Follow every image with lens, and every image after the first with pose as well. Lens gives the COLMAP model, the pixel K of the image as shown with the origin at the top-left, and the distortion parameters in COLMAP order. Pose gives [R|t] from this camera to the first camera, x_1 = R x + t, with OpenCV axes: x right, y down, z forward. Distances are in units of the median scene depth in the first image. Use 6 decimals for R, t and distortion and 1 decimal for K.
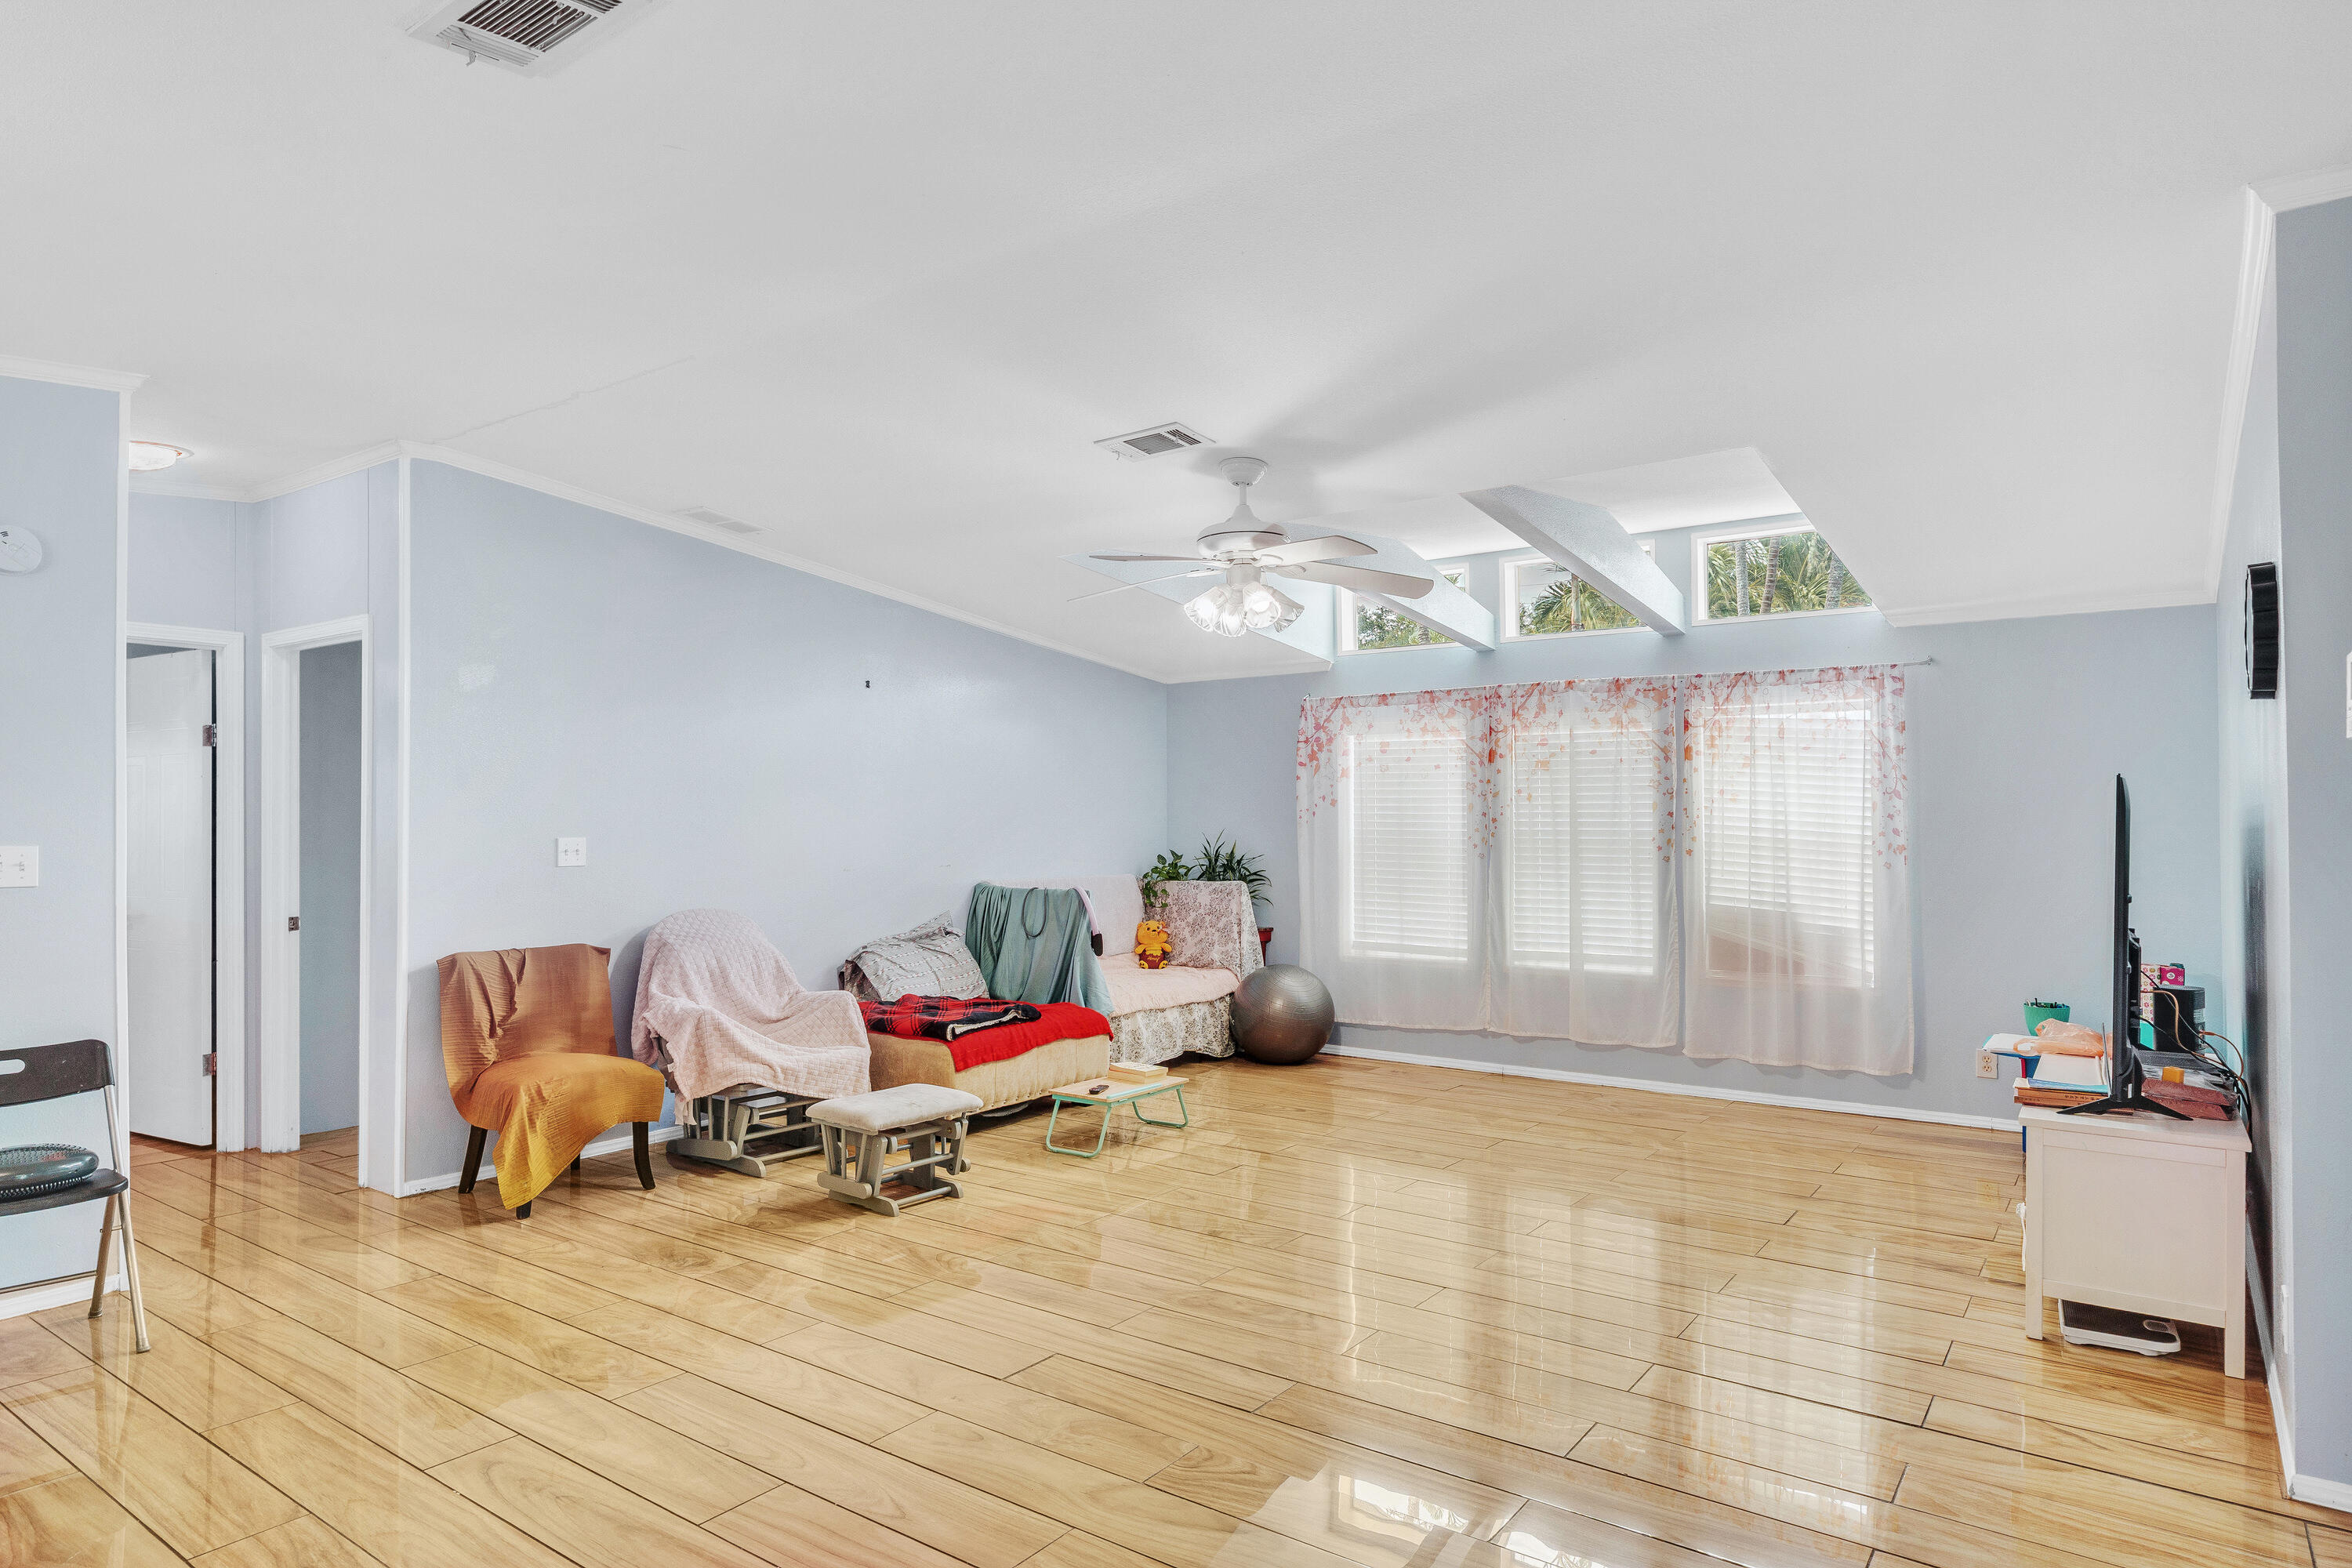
lens RADIAL K [[1296.1, 0, 1182.2], [0, 1296.1, 812.9], [0, 0, 1]] dist [0.018148, 0.000078]
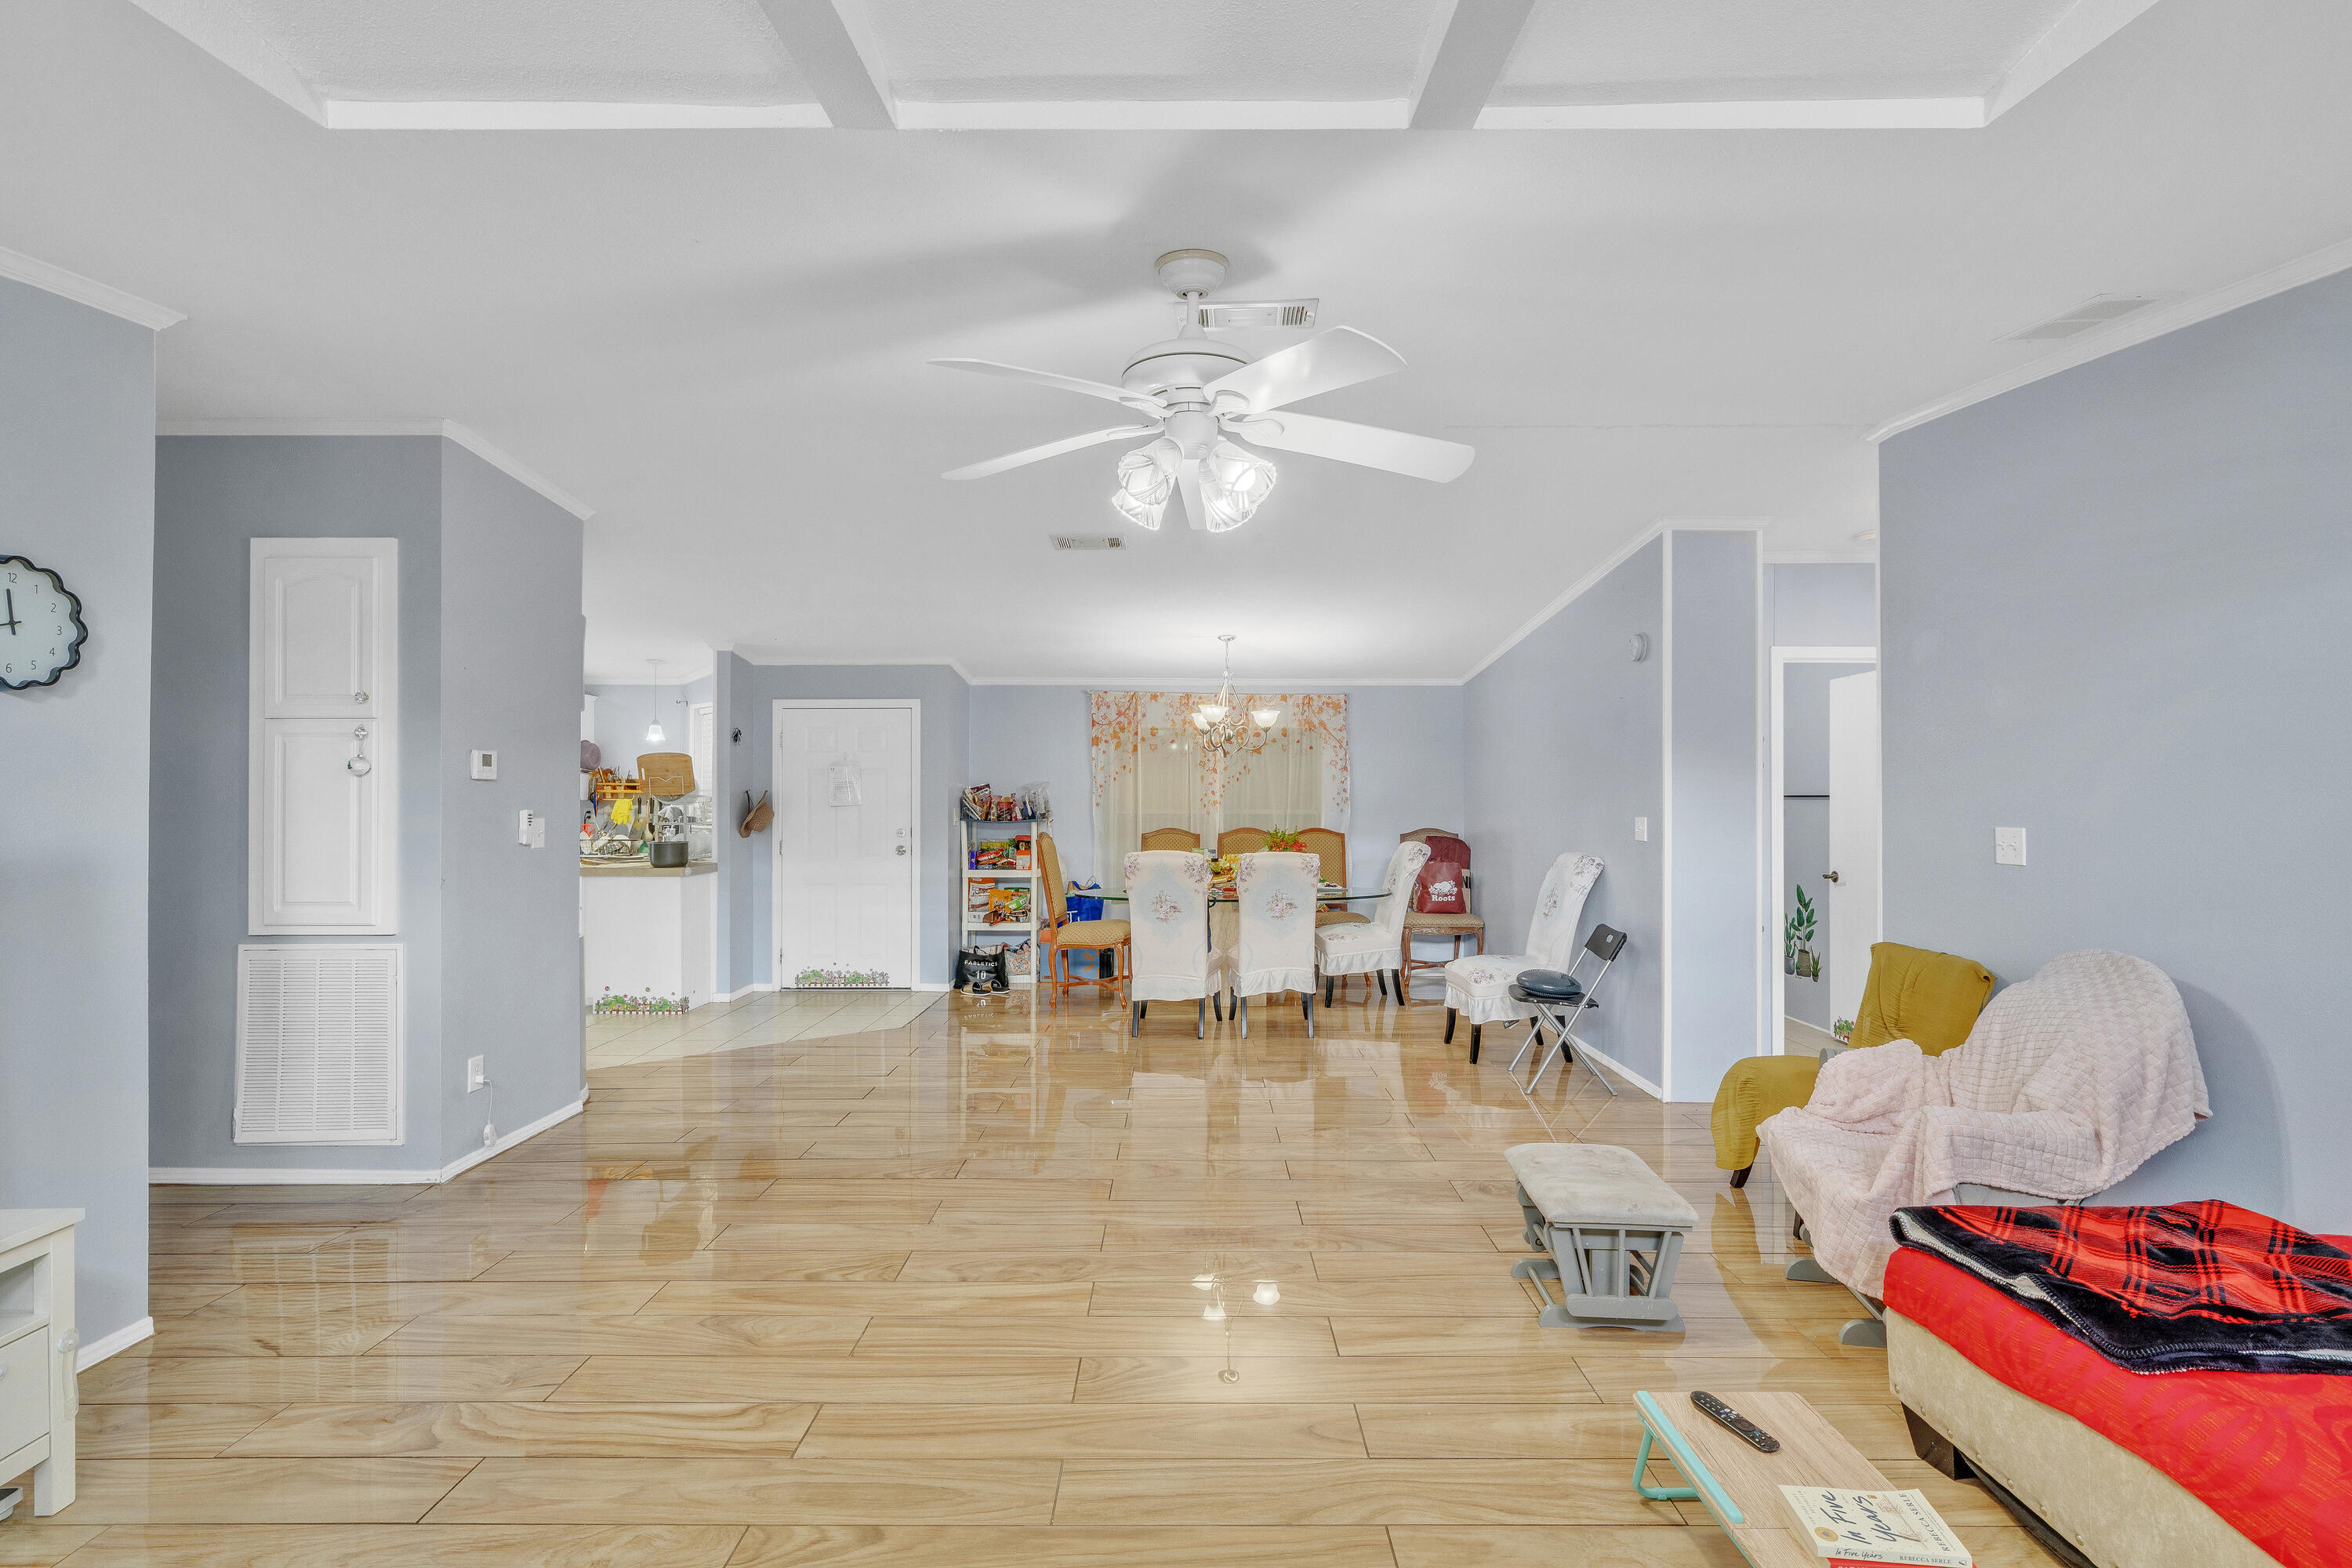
lens RADIAL K [[1081.4, 0, 1176.6], [0, 1081.4, 794.7], [0, 0, 1]] dist [-0.000450, -0.000002]
pose [[-0.821453, -0.001009, -0.570275, 0.246684], [0.004598, 0.999954, -0.008393, 0.002183], [0.570258, -0.009517, -0.821411, 0.985455]]
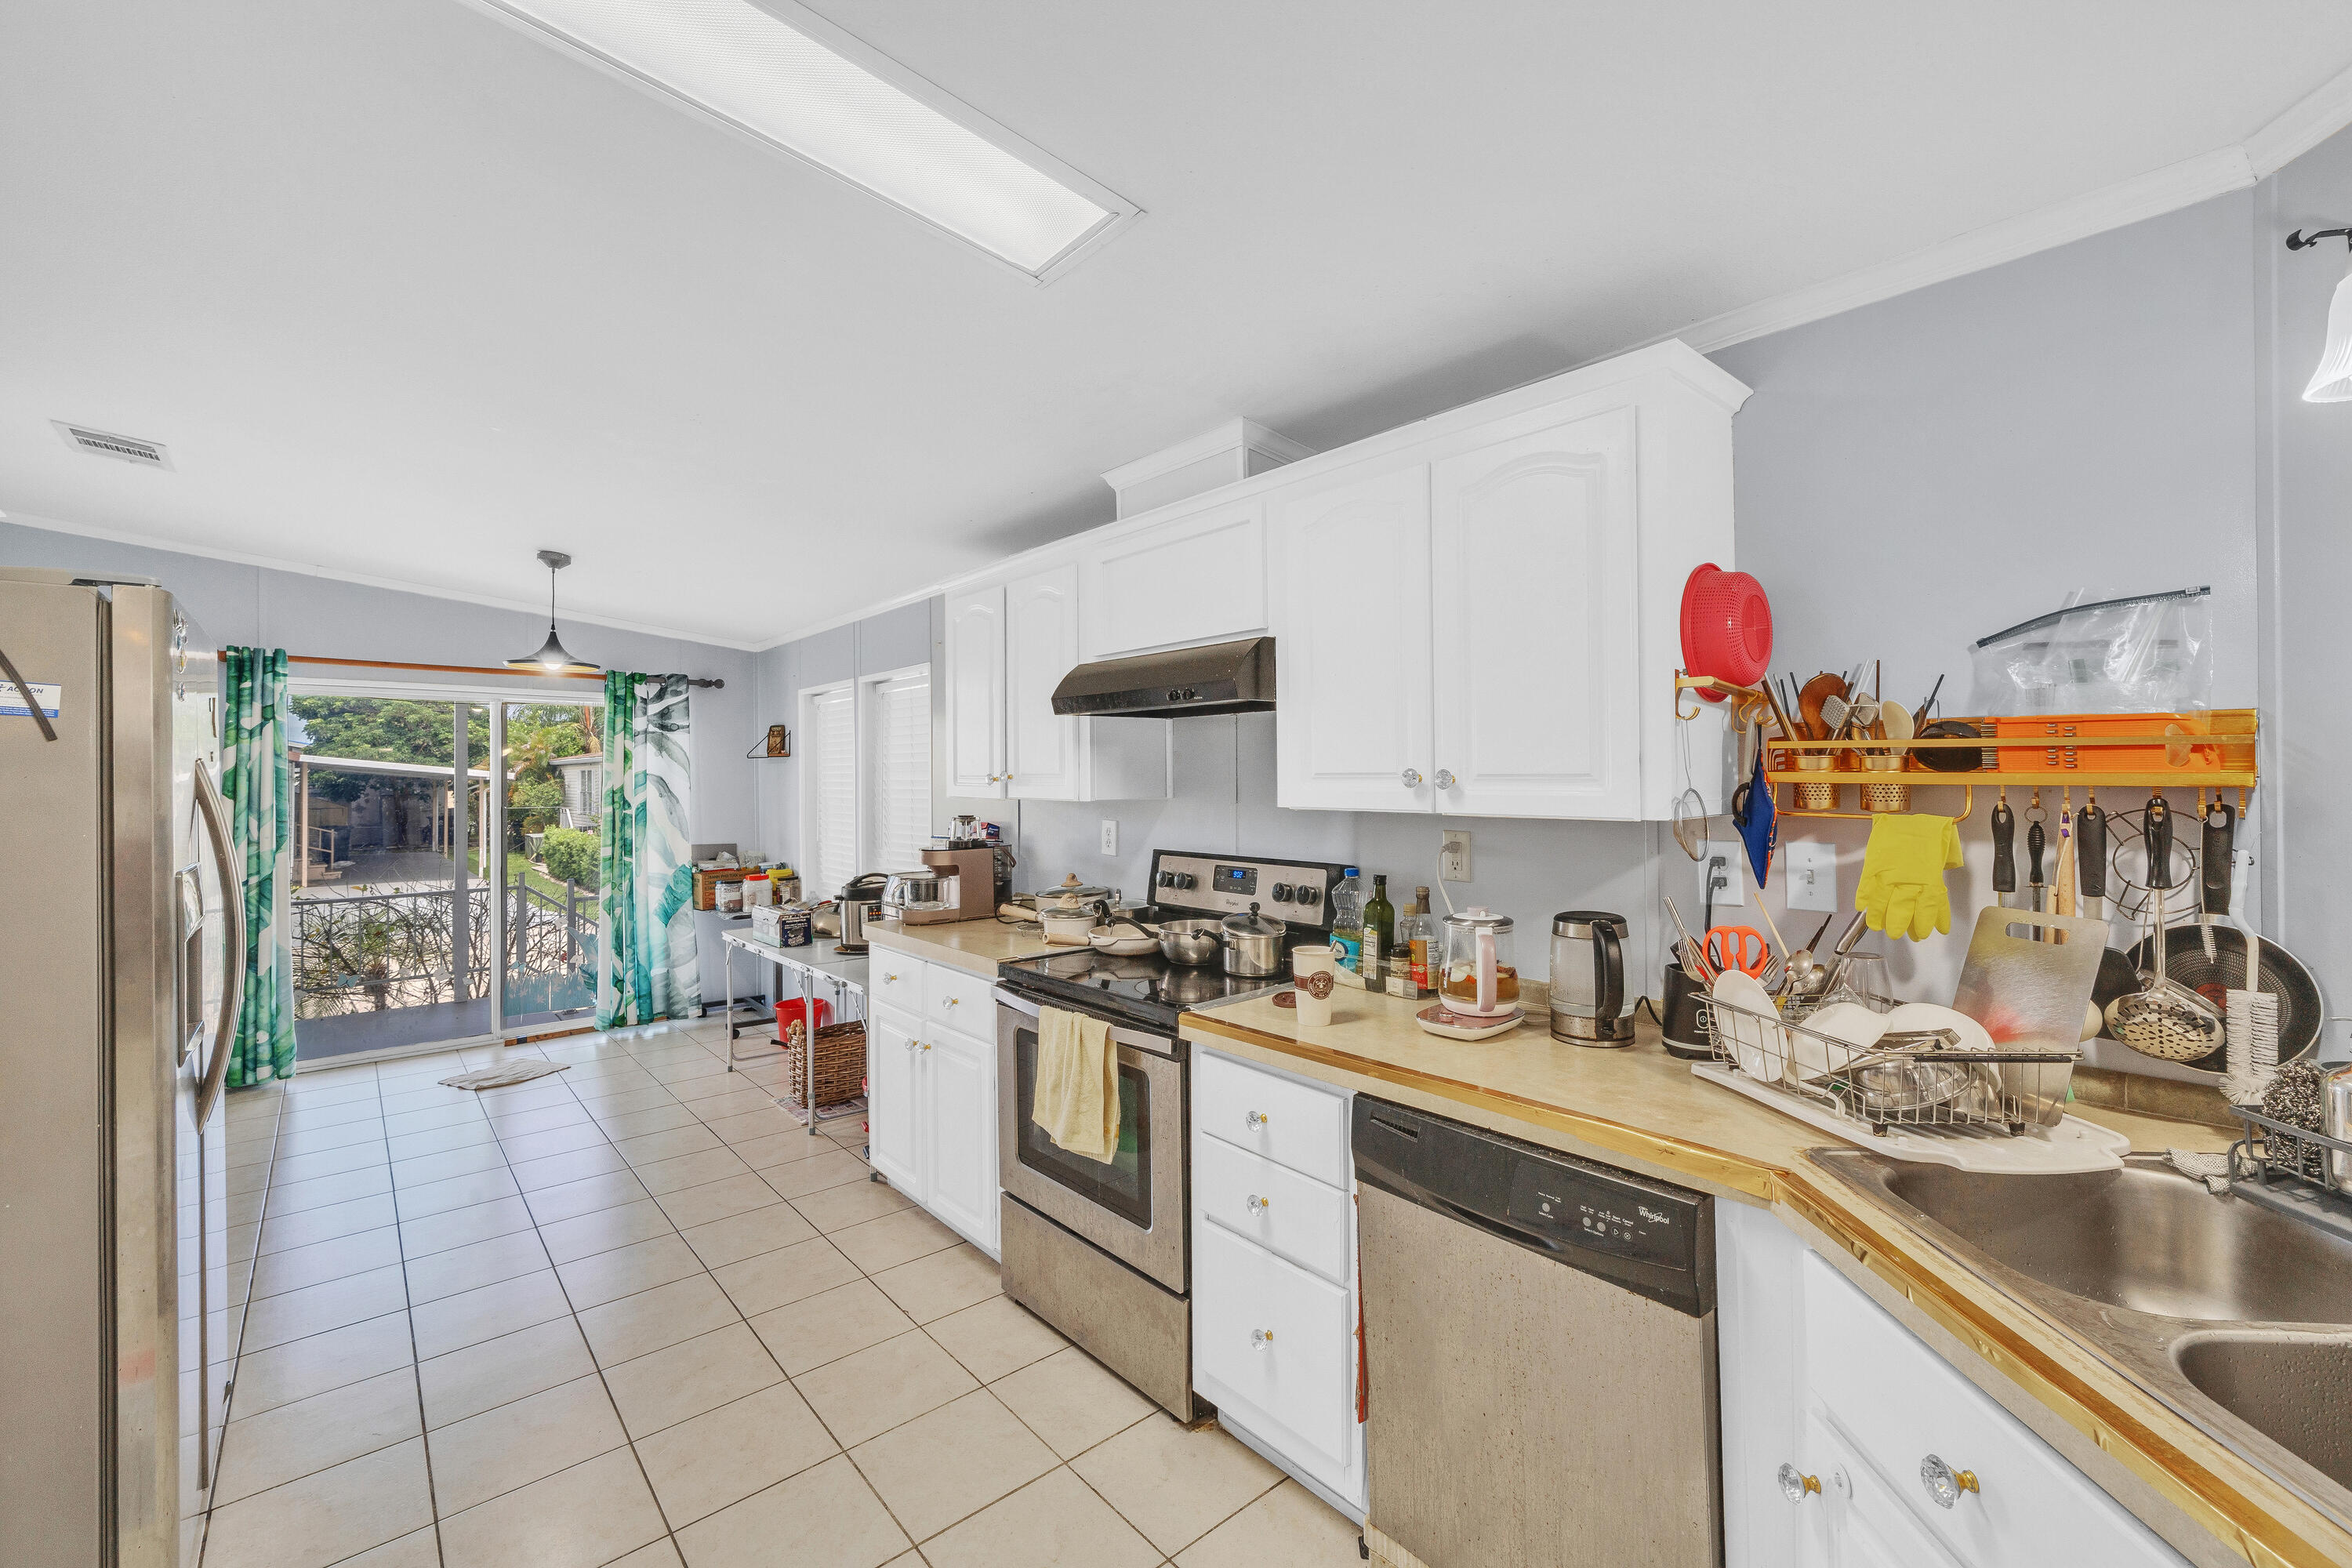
lens RADIAL K [[991.0, 0, 1179.3], [0, 991.0, 764.0], [0, 0, 1]] dist [0.000013, 0.000183]
pose [[-0.968718, 0.010841, 0.247928, 0.172049], [0.006197, 0.999791, -0.019502, -0.015298], [-0.248087, -0.017356, -0.968582, -0.135638]]
